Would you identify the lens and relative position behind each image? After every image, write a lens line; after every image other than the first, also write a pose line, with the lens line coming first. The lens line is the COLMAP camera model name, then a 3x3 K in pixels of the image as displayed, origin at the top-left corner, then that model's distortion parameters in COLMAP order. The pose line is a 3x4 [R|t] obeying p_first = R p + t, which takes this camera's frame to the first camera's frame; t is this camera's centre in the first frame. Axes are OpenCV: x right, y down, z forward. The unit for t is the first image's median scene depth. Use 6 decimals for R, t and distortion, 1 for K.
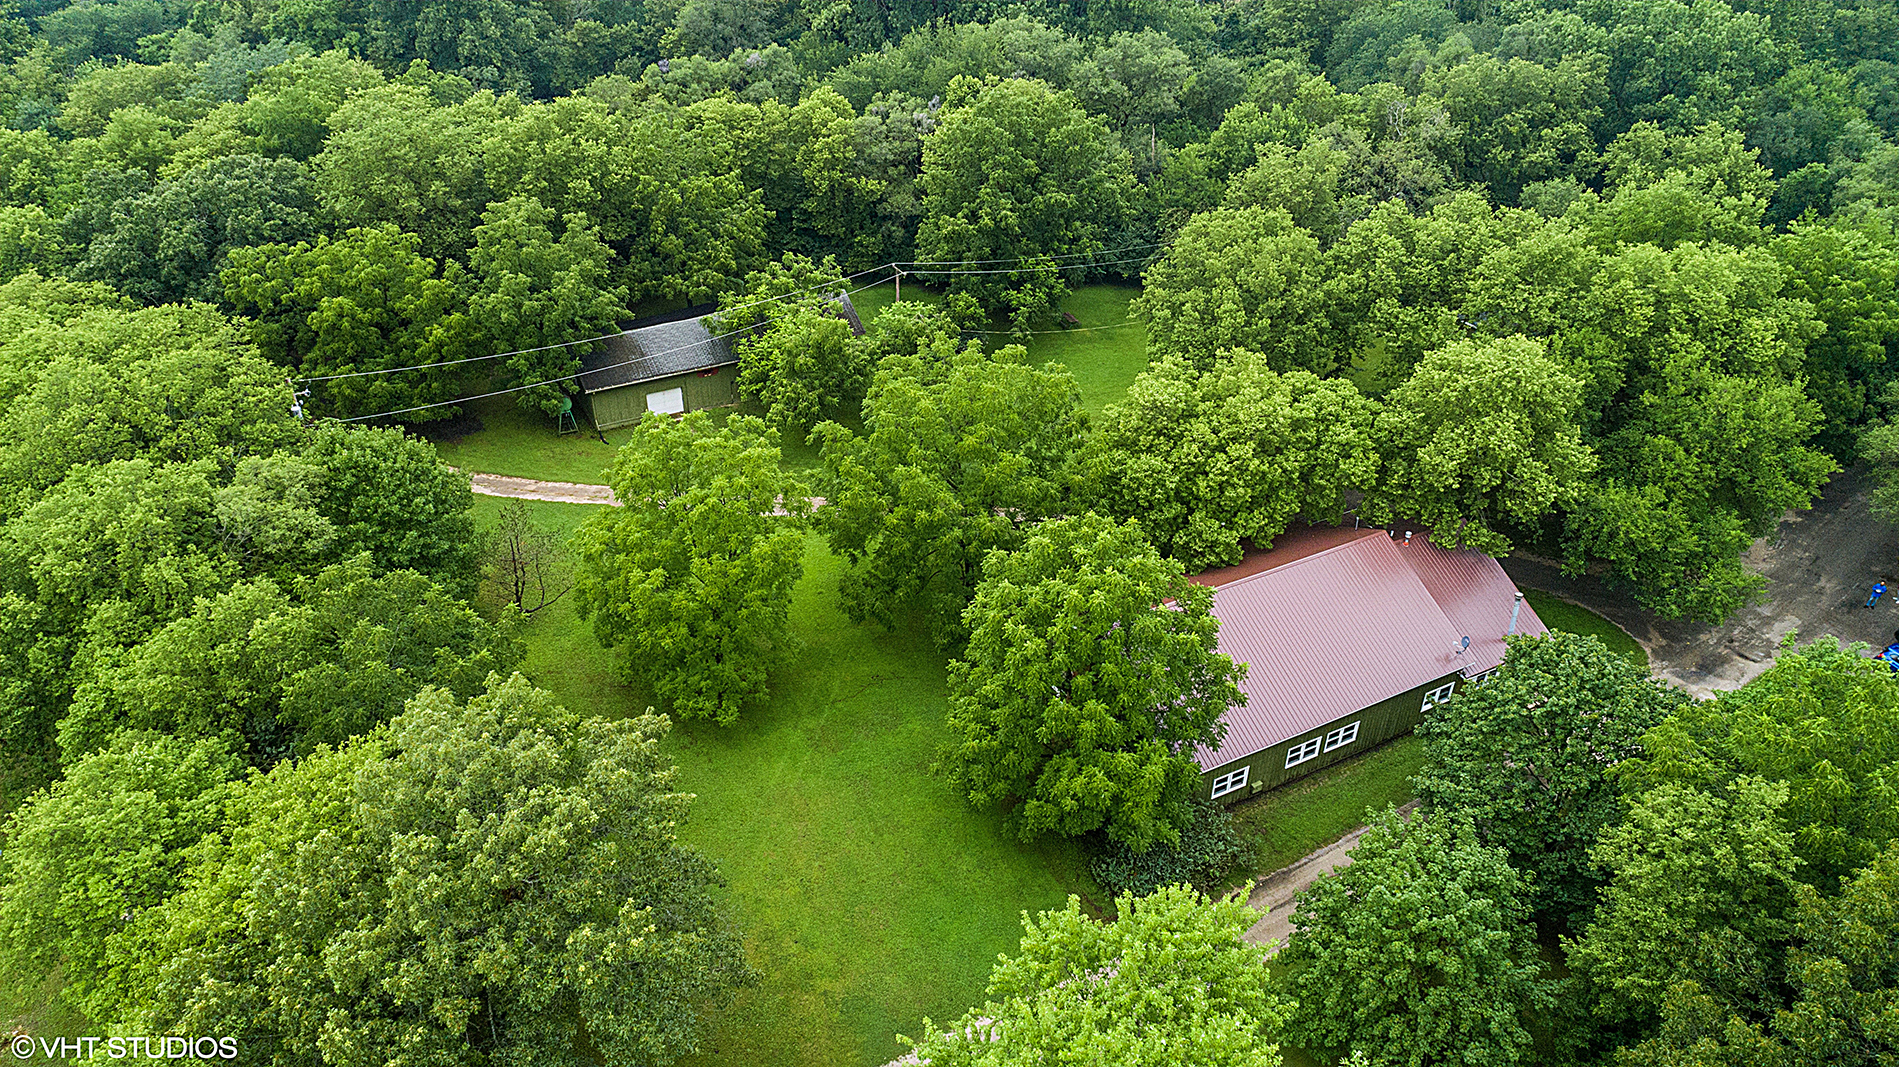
lens RADIAL K [[1273.1, 0, 949.5], [0, 1273.1, 533.5], [0, 0, 1]] dist [-0.021077, 0.002001]
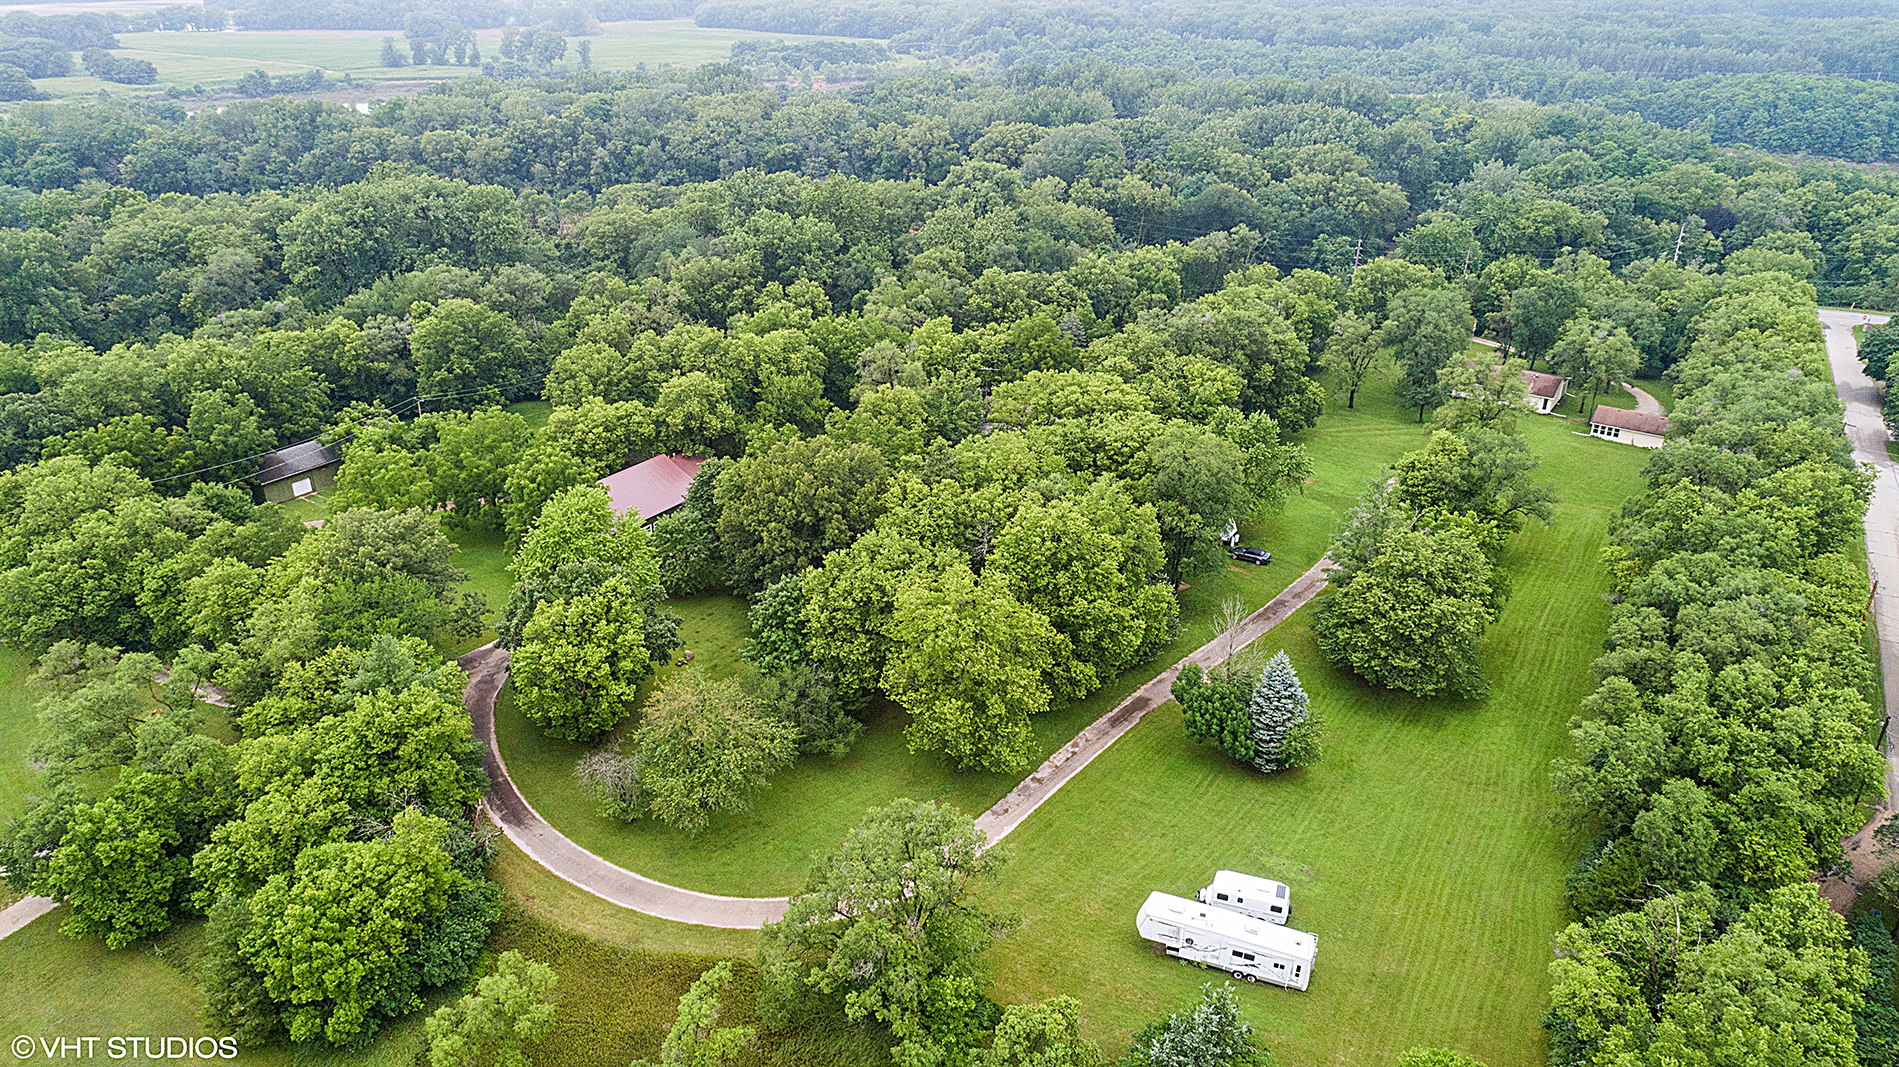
lens RADIAL K [[1273.1, 0, 949.5], [0, 1273.1, 533.5], [0, 0, 1]] dist [-0.021077, 0.002001]
pose [[0.885438, -0.196306, 0.421264, -0.172798], [0.250686, 0.964983, -0.077232, 0.337706], [-0.391351, 0.173989, 0.903644, -1.022750]]
